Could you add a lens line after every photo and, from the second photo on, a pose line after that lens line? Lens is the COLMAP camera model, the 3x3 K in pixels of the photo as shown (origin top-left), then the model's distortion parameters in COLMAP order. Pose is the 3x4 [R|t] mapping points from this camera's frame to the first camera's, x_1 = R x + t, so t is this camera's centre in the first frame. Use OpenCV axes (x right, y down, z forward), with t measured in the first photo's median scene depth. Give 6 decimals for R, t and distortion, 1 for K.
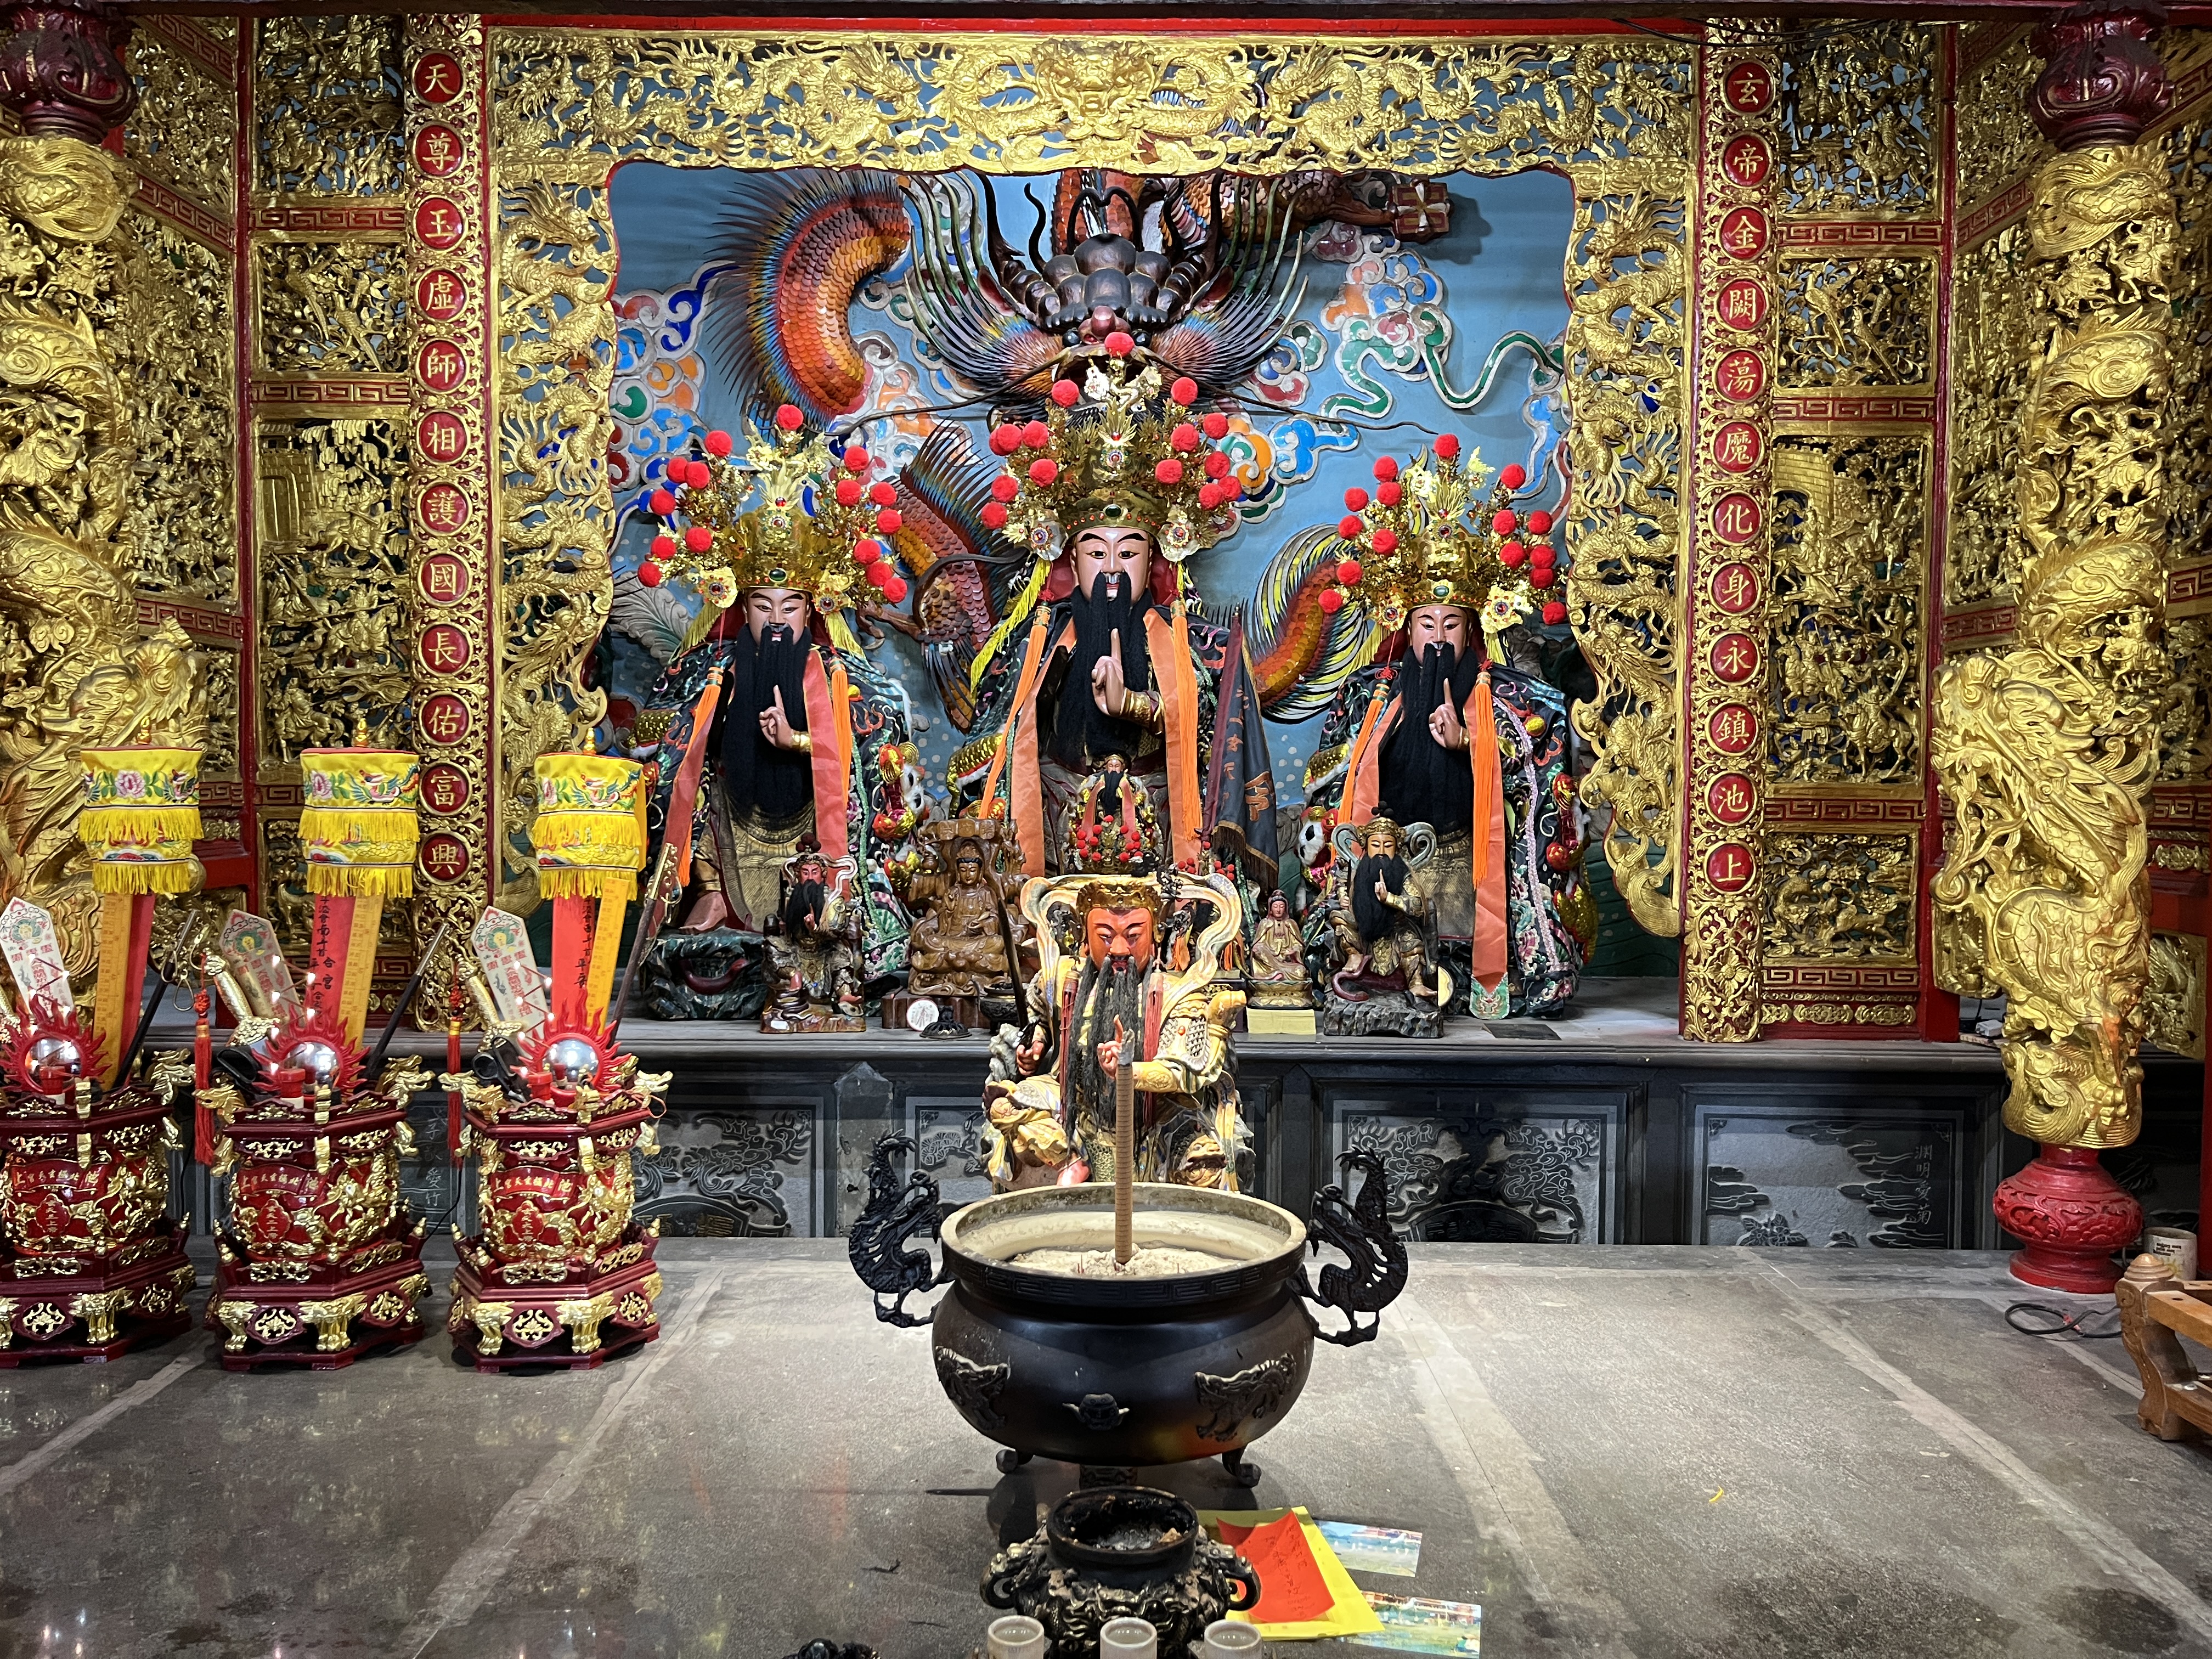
lens RADIAL K [[1677.5, 0, 1107.3], [0, 1677.5, 818.6], [0, 0, 1]] dist [0.044121, 0.004590]
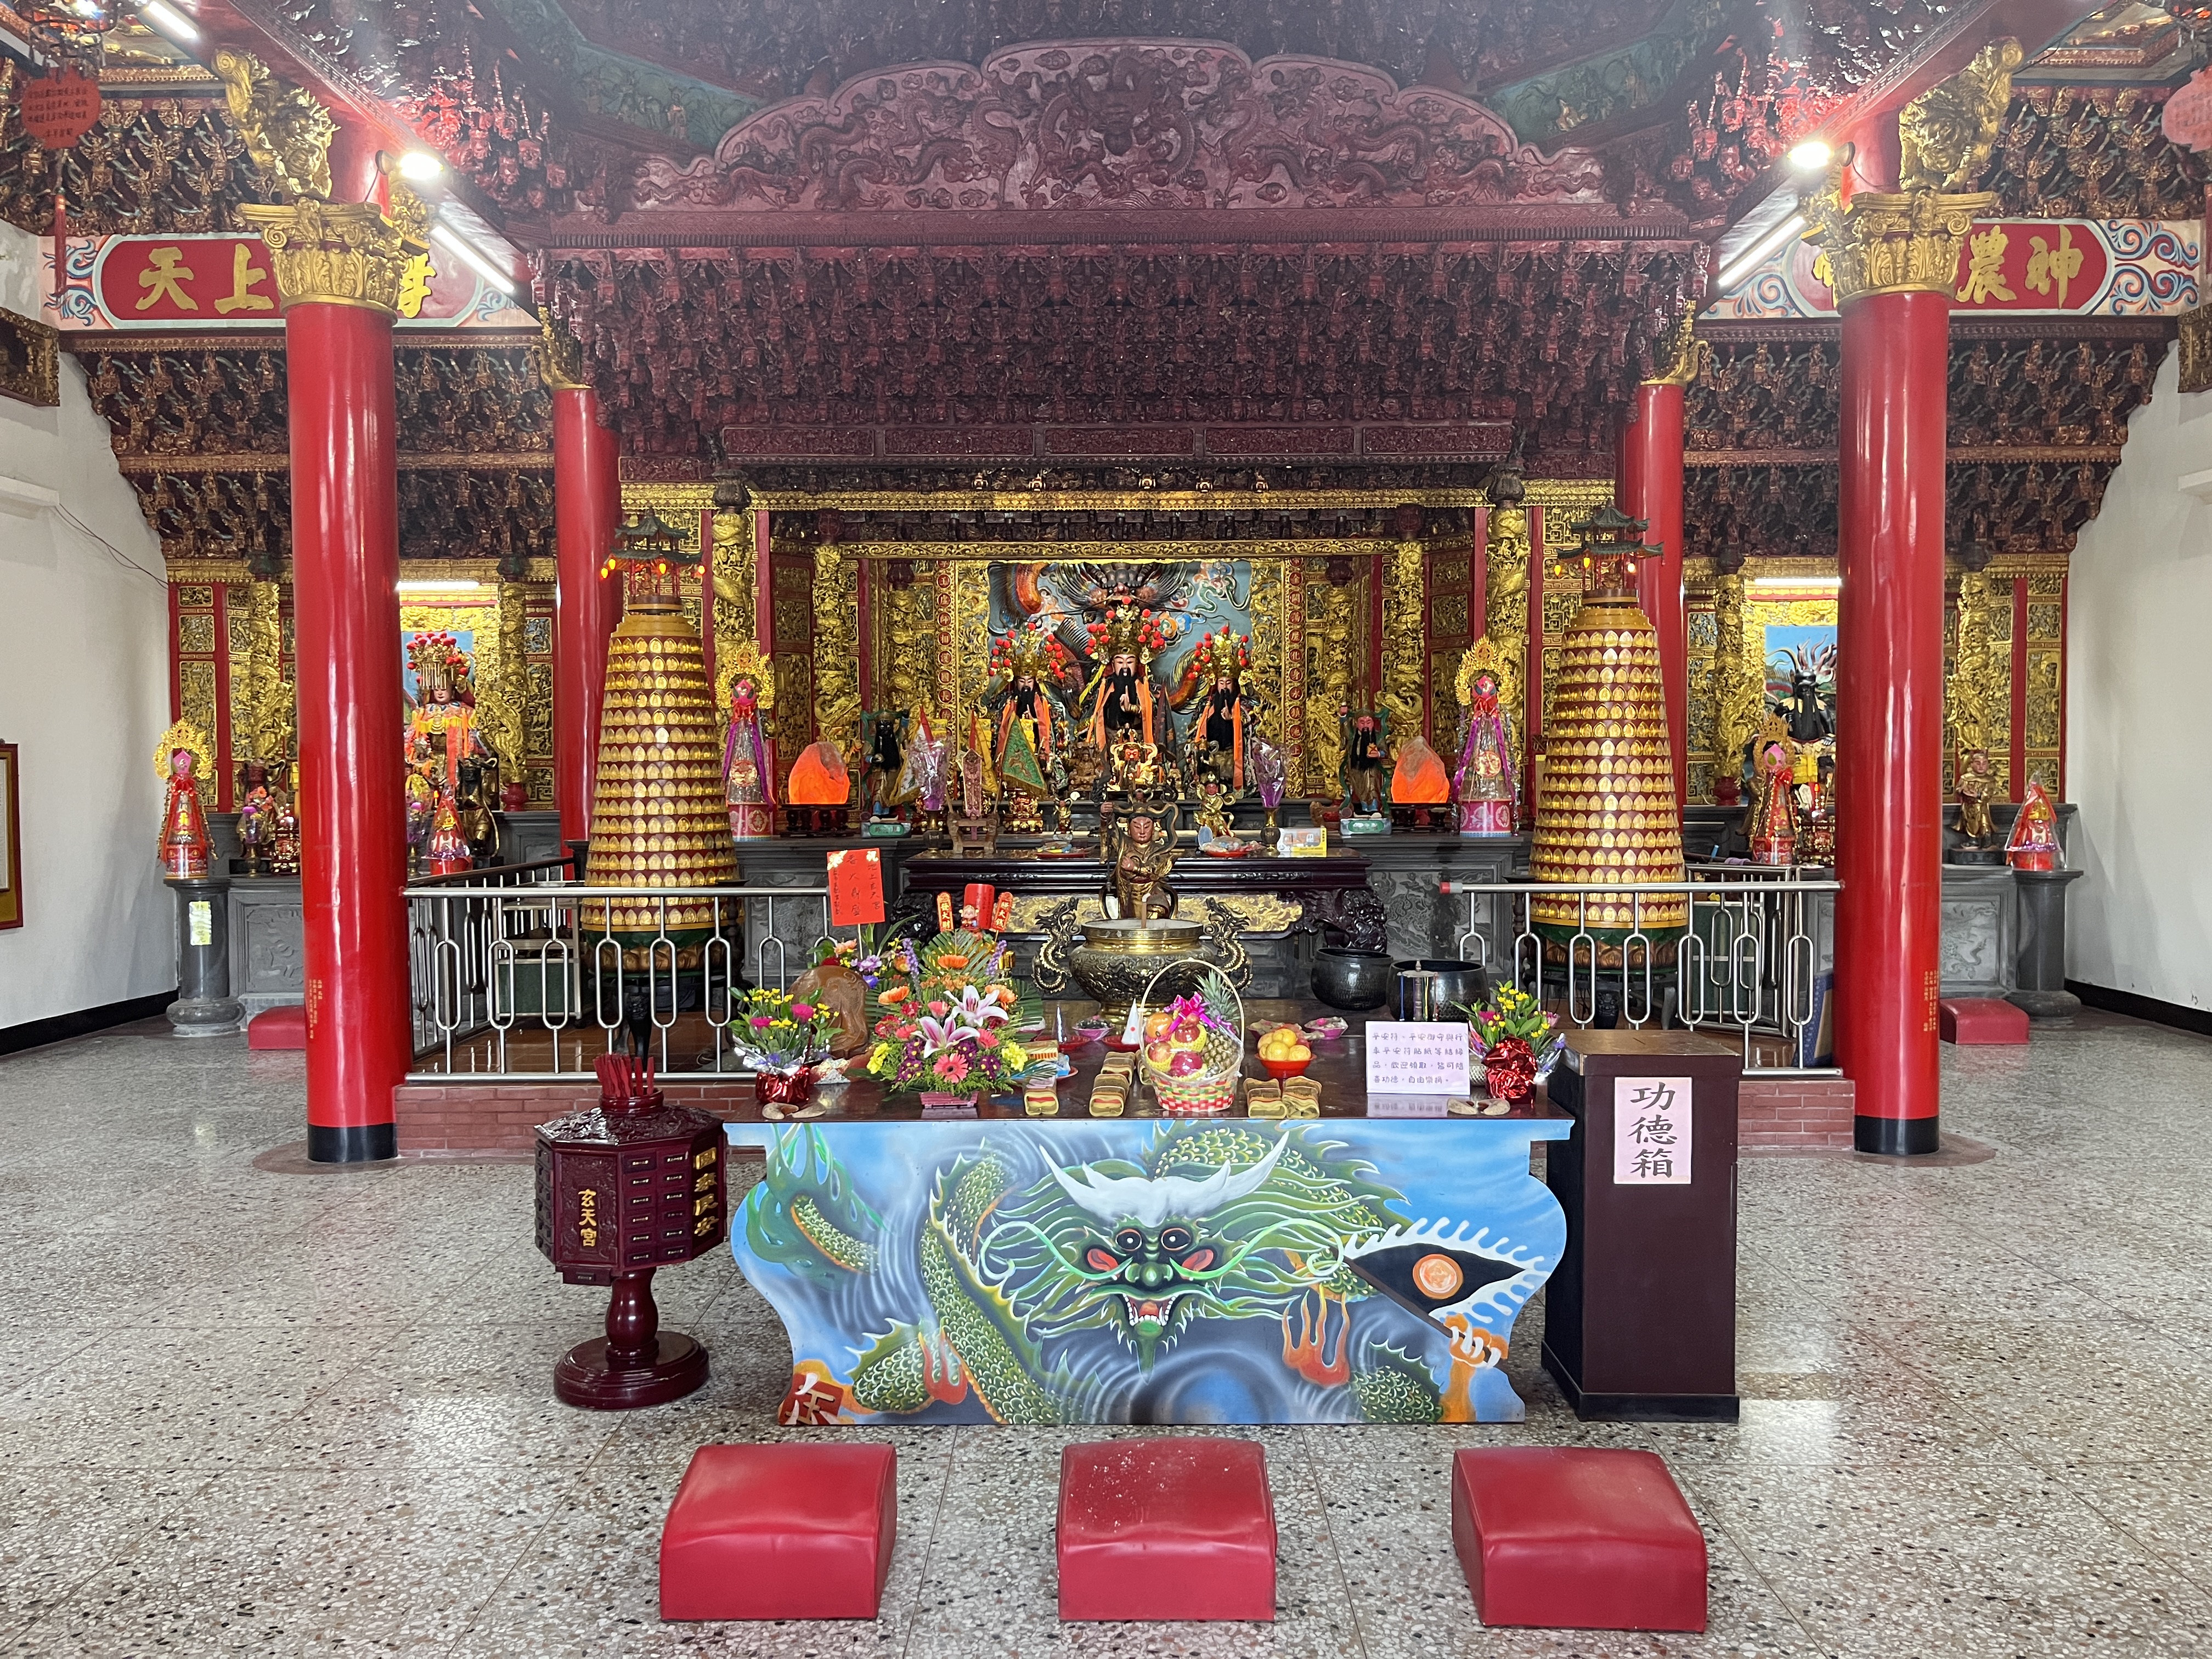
lens RADIAL K [[1677.5, 0, 1105.6], [0, 1677.5, 836.4], [0, 0, 1]] dist [0.044121, 0.004590]
pose [[0.999885, -0.013990, 0.005929, -0.059988], [0.013975, 0.999899, 0.002564, 0.173653], [-0.005964, -0.002481, 0.999979, -2.295783]]
